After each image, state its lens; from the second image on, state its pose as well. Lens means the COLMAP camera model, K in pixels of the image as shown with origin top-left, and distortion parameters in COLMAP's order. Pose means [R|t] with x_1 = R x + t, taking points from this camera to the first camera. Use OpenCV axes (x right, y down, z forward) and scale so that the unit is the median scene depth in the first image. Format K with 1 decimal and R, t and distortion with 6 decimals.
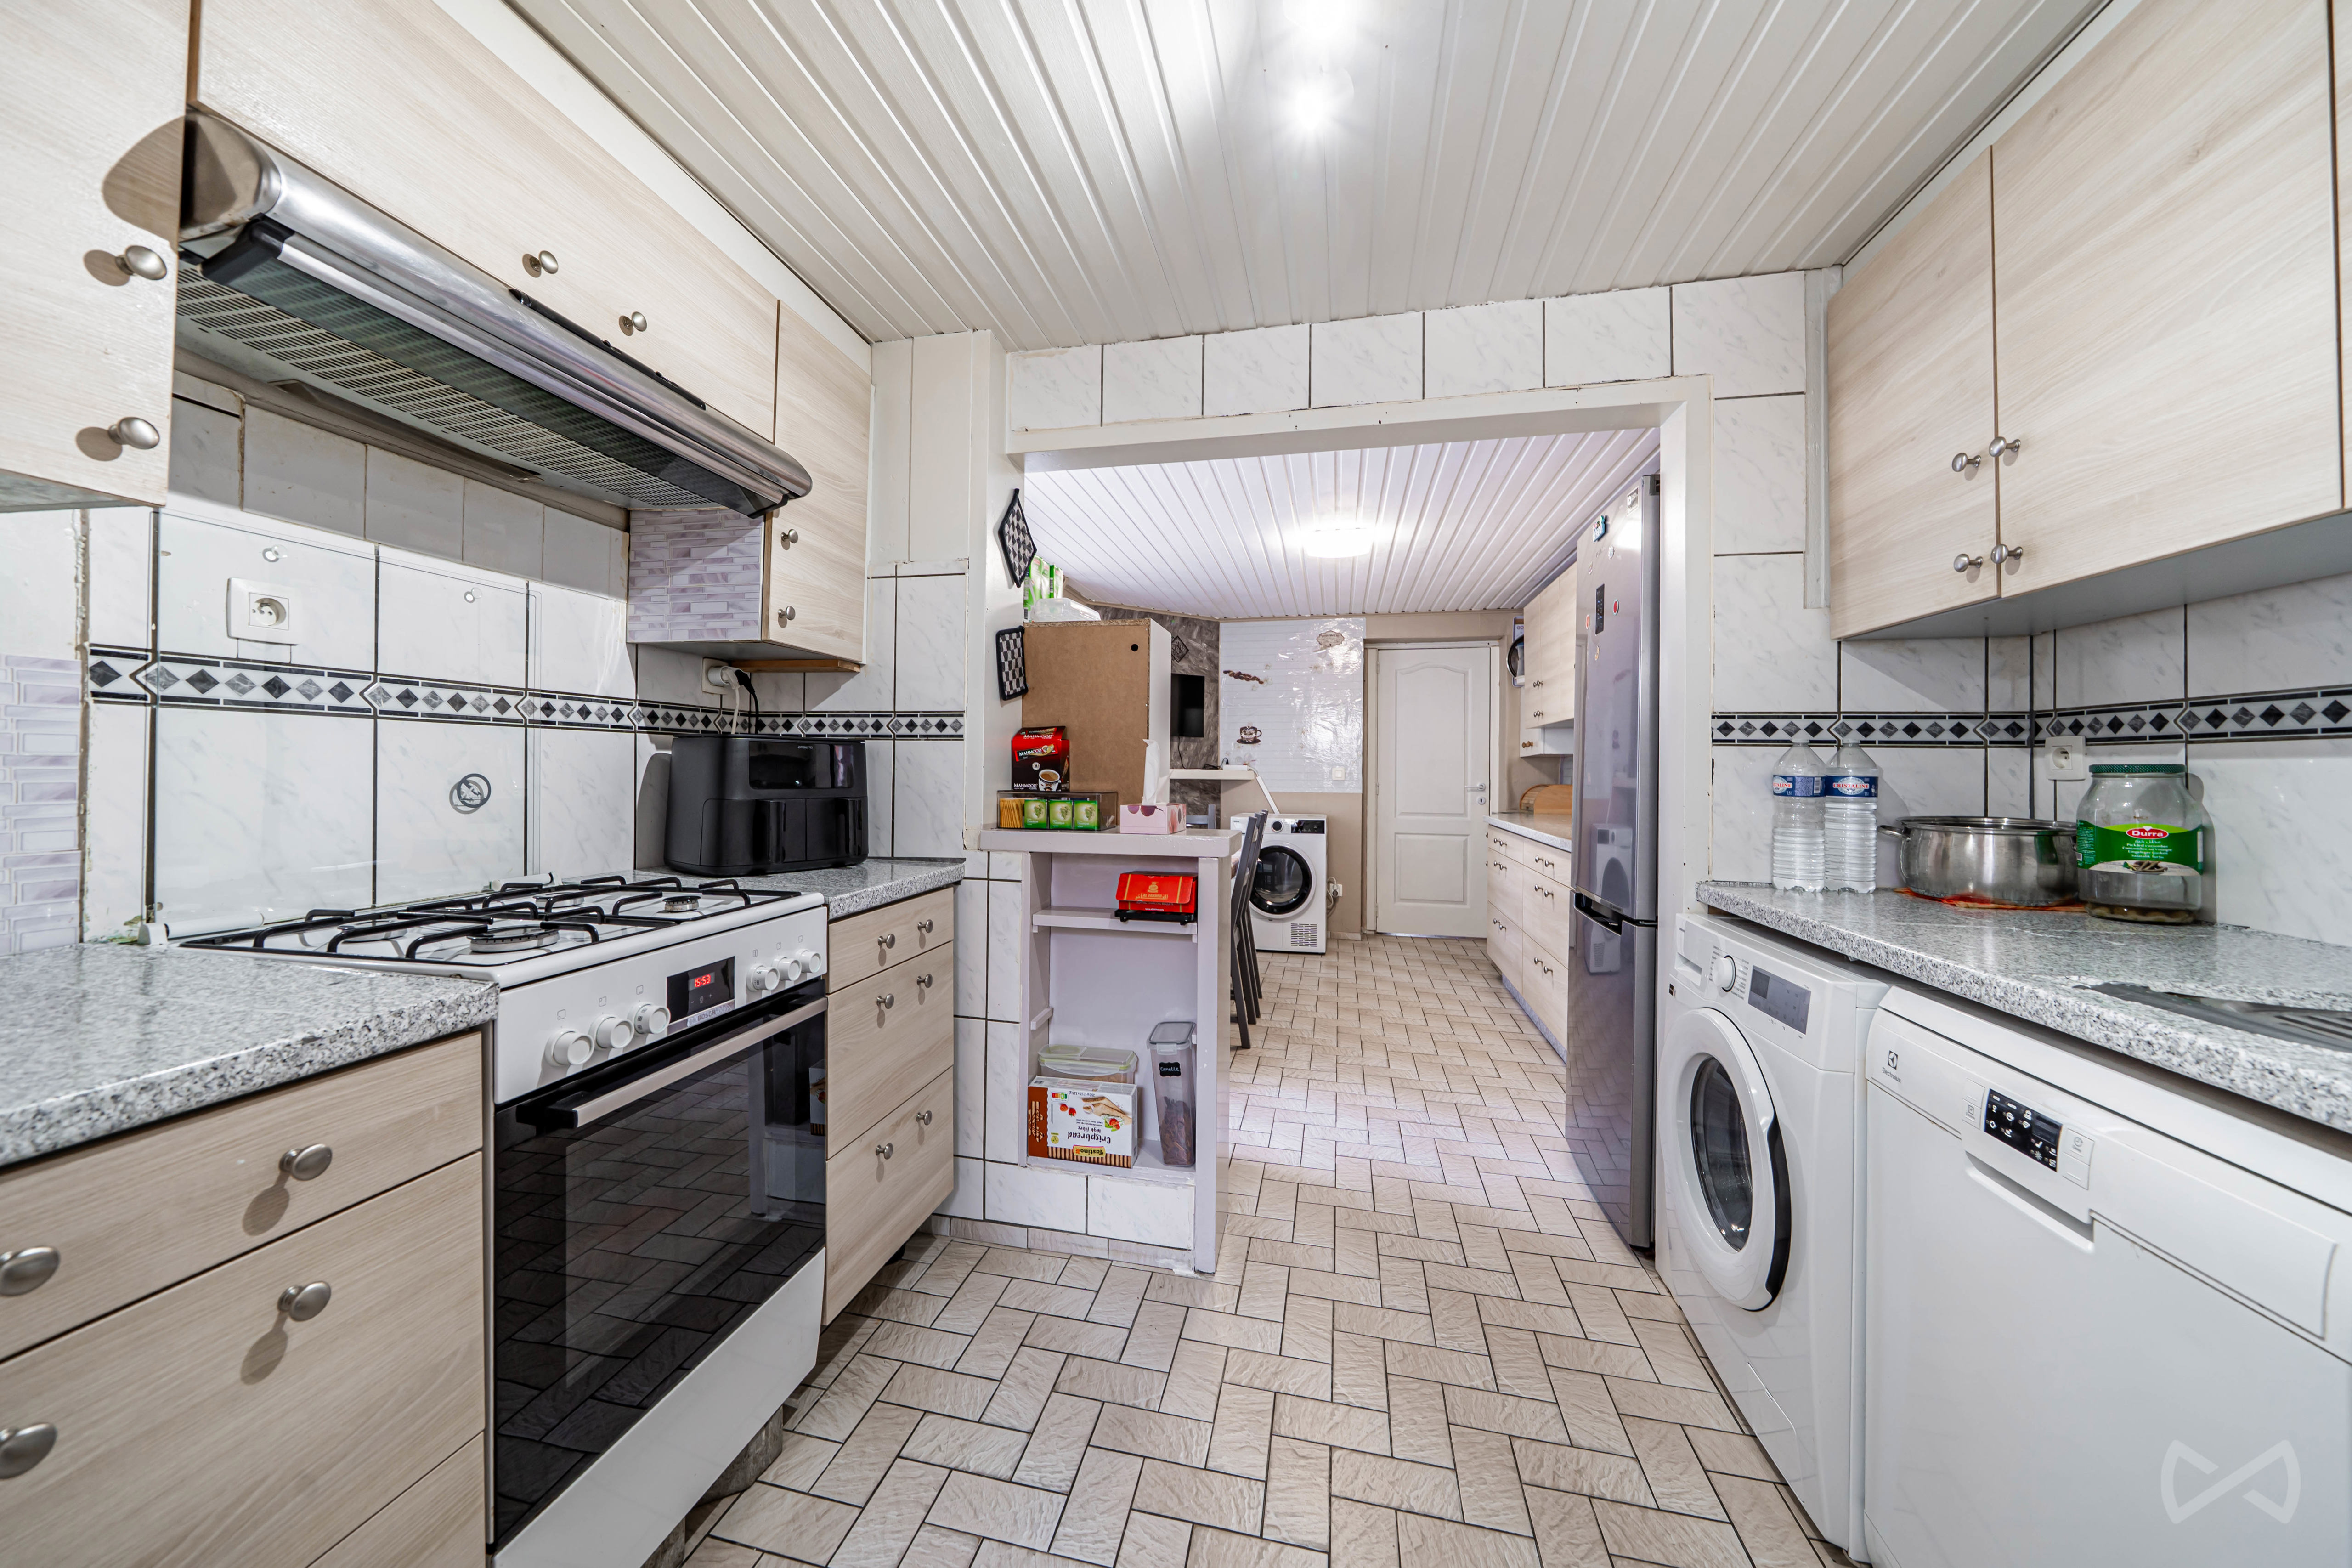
lens RADIAL K [[803.0, 0, 1168.2], [0, 803.0, 770.2], [0, 0, 1]] dist [-0.000047, -0.000039]
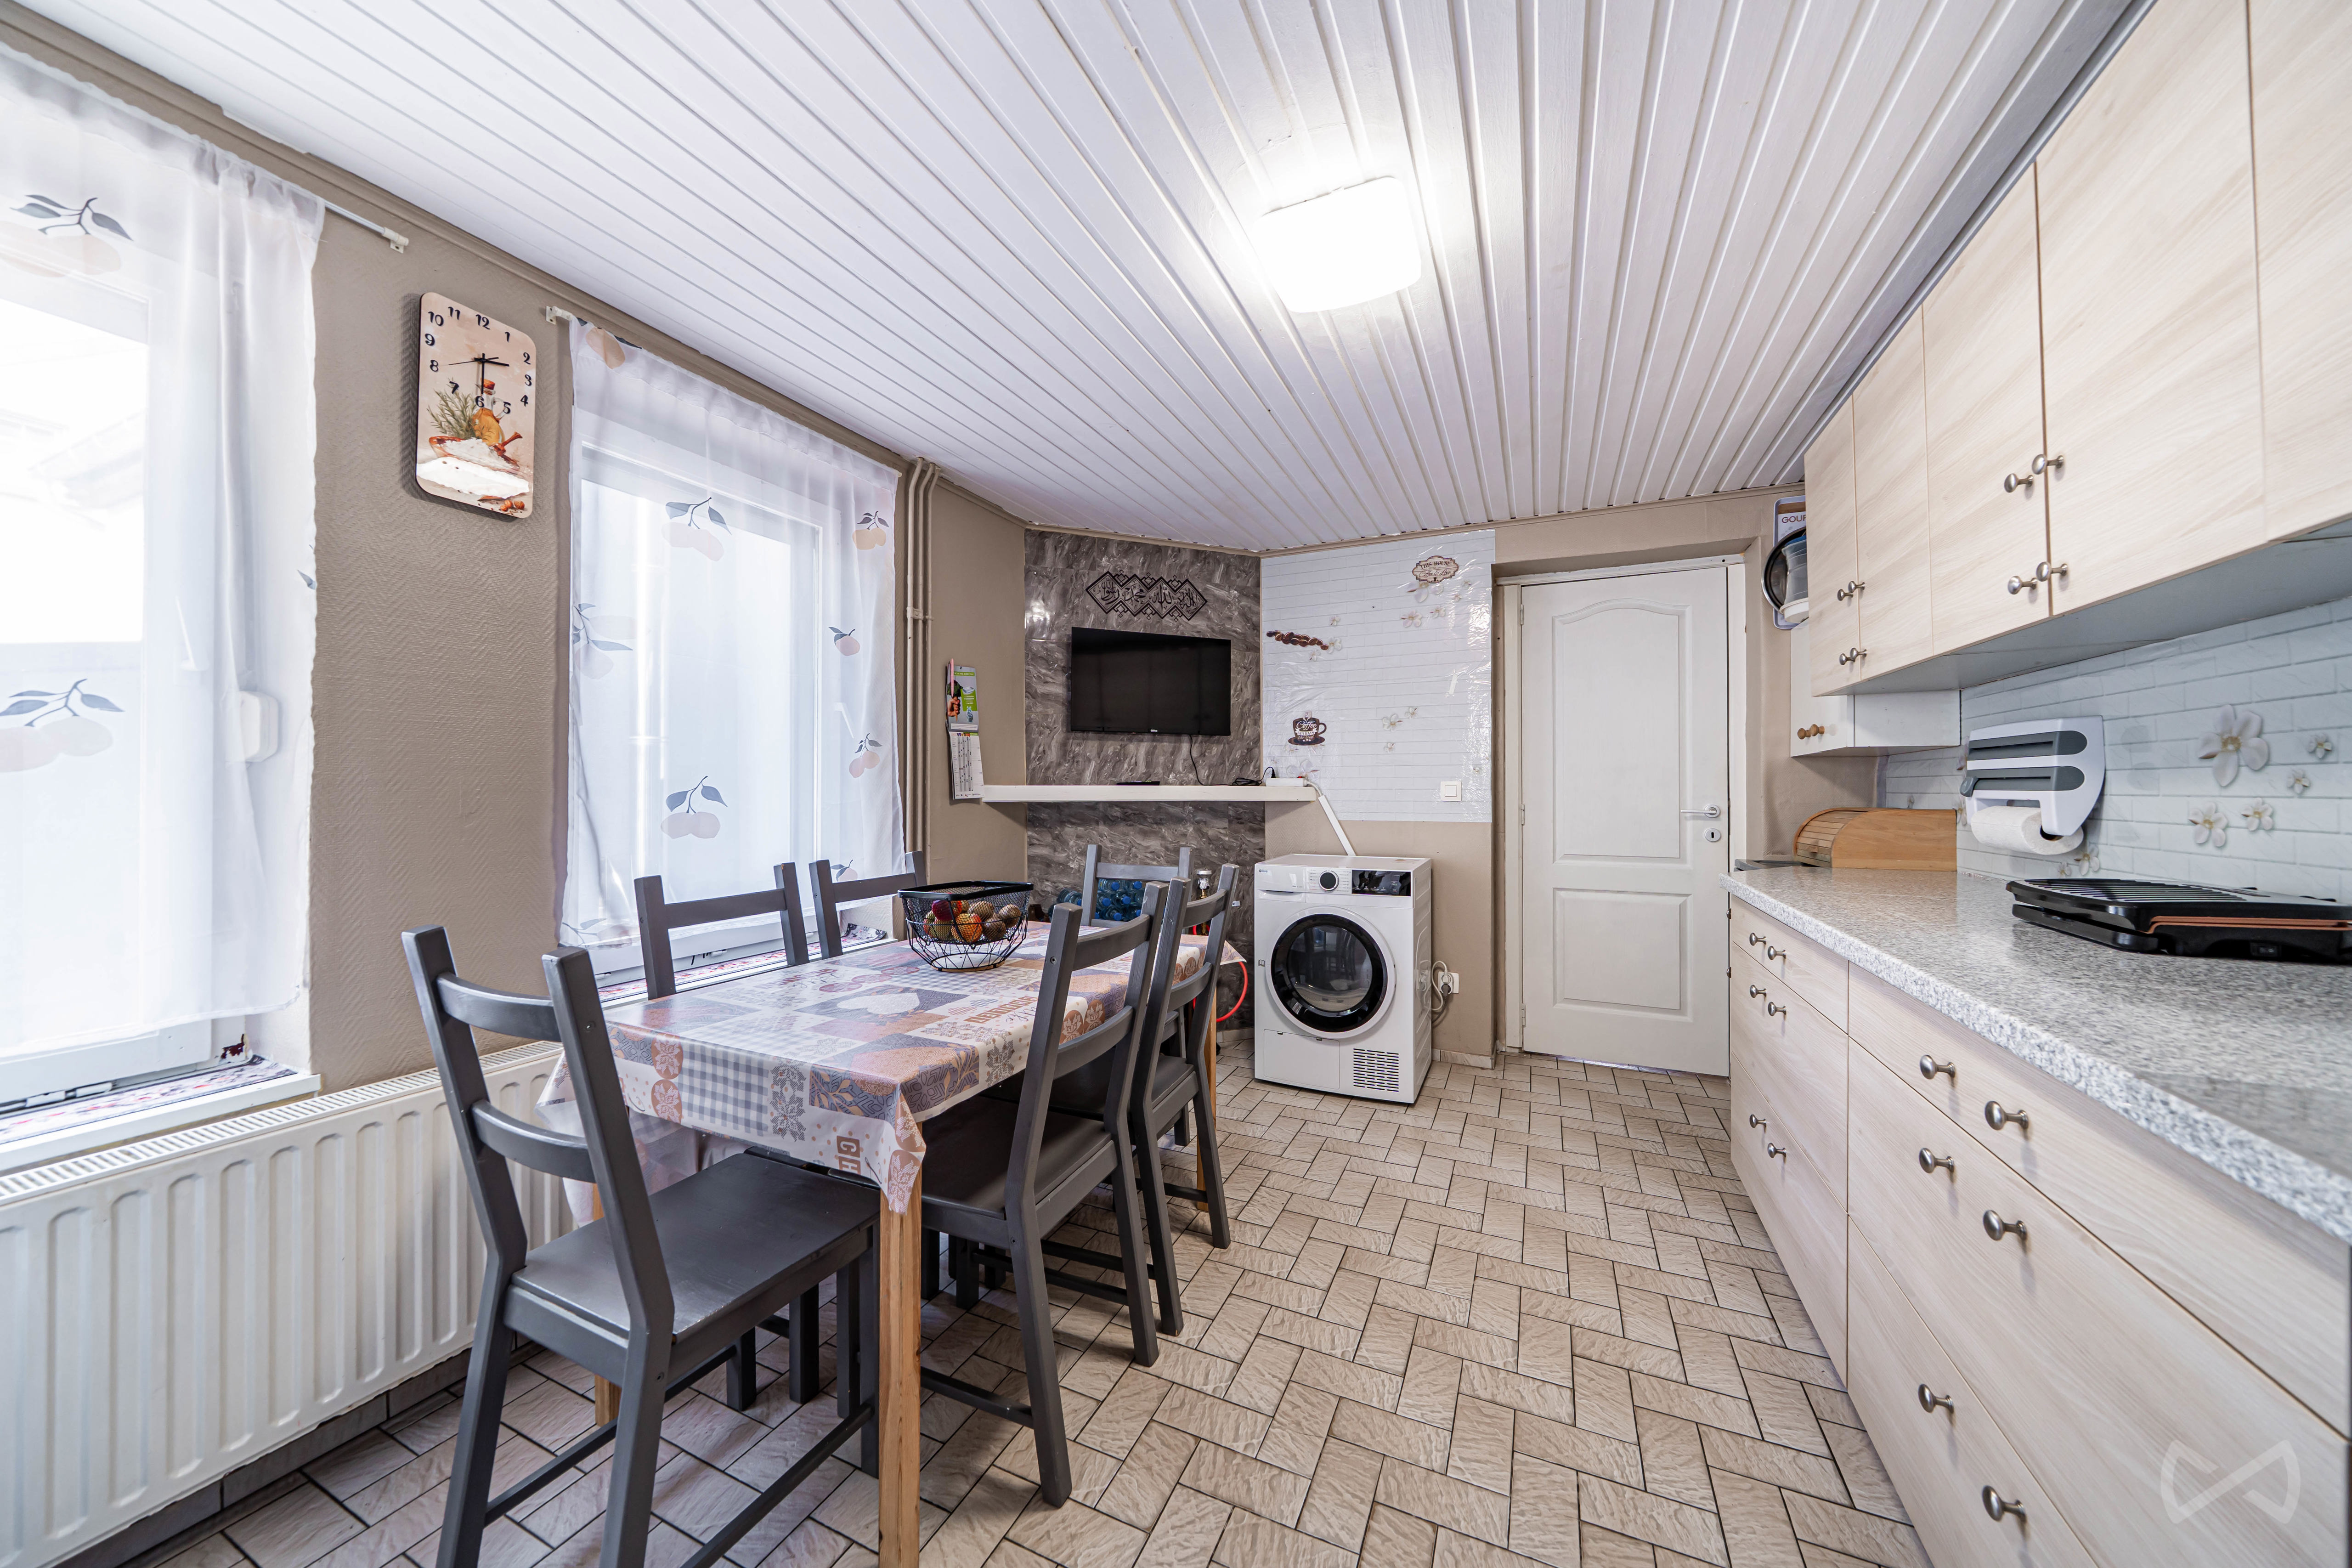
lens RADIAL K [[813.1, 0, 1171.7], [0, 813.1, 786.9], [0, 0, 1]] dist [-0.011251, -0.000070]
pose [[0.977658, -0.009098, -0.210005, 0.134317], [0.008633, 0.999958, -0.003130, 0.001733], [0.210025, 0.001247, 0.977695, 0.355578]]
